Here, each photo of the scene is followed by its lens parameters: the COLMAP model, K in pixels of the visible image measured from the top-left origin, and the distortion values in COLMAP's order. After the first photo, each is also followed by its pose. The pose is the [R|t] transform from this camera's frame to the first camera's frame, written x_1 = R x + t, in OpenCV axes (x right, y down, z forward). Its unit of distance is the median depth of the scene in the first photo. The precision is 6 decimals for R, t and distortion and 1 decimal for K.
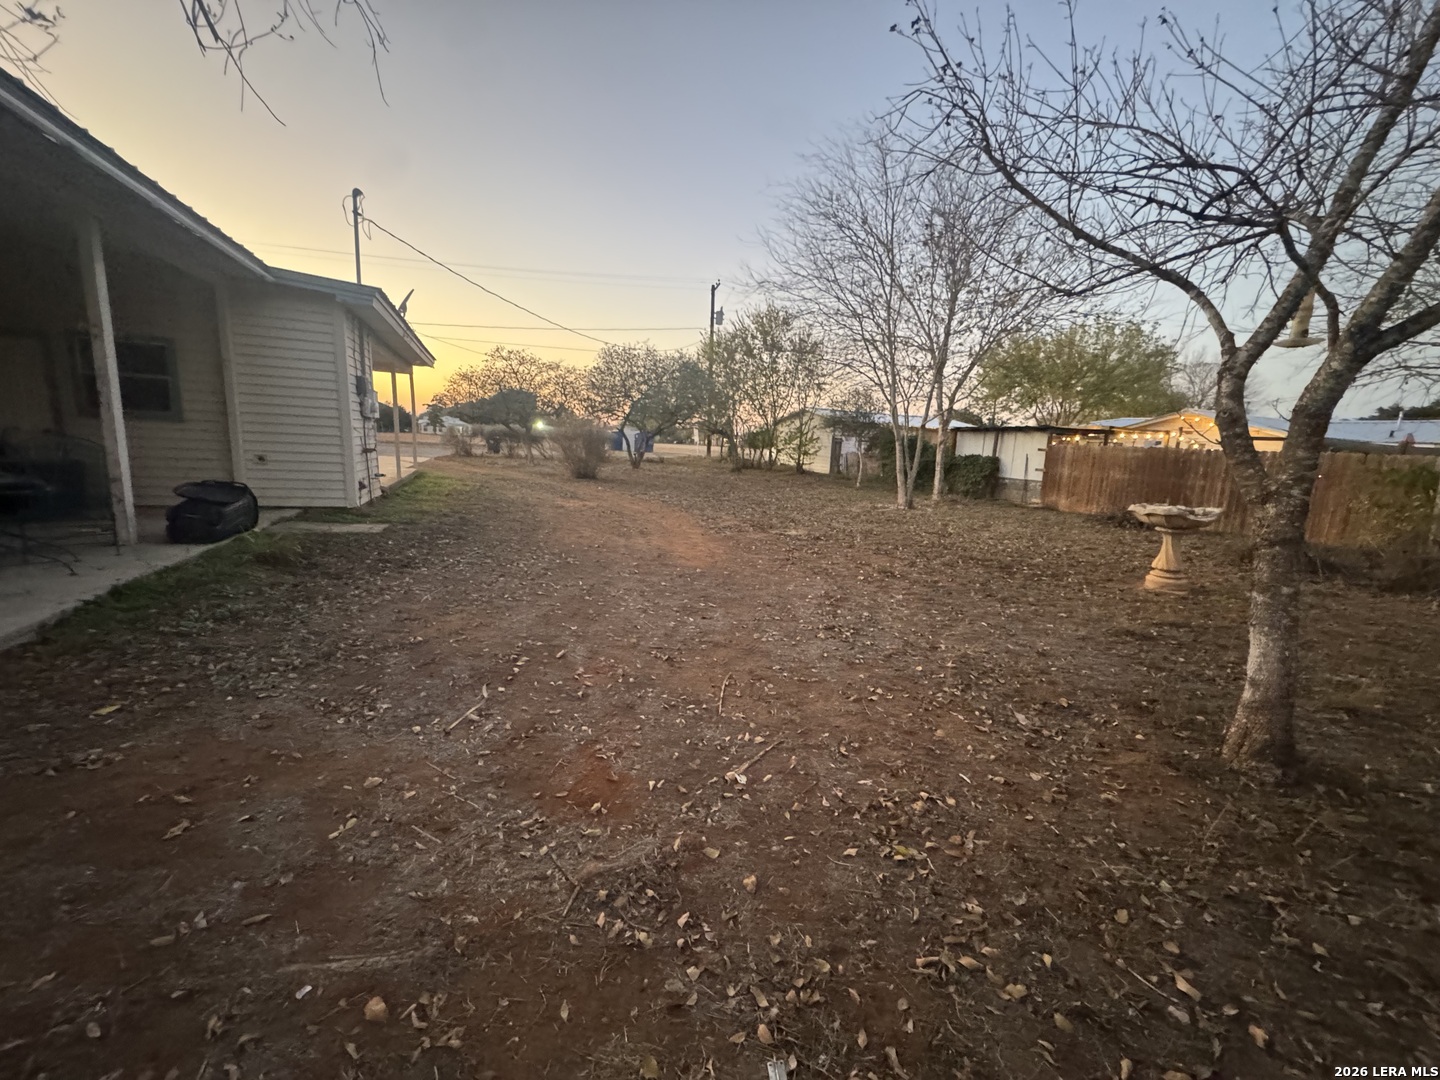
lens RADIAL K [[578.8, 0, 720.0], [0, 578.8, 540.0], [0, 0, 1]] dist [0.000493, 0.000023]
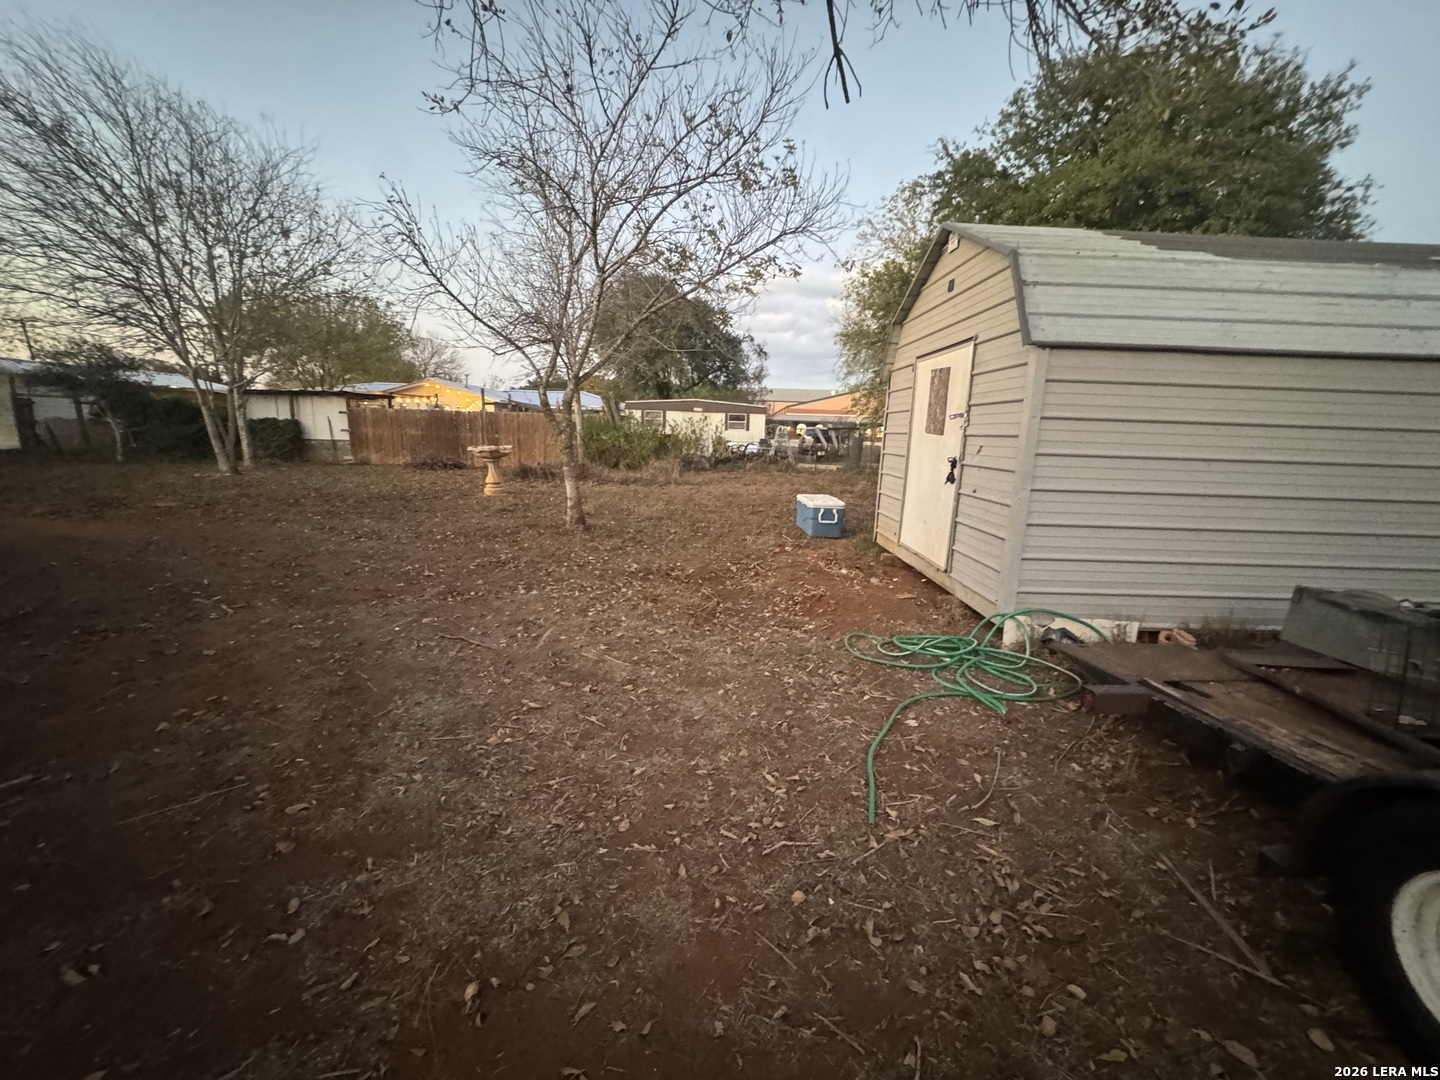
lens RADIAL K [[578.8, 0, 720.0], [0, 578.8, 540.0], [0, 0, 1]] dist [0.000493, 0.000023]
pose [[0.402881, -0.209253, 0.891011, -0.208247], [0.149578, 0.975478, 0.161456, 0.015175], [-0.902947, 0.068228, 0.424302, -0.130396]]
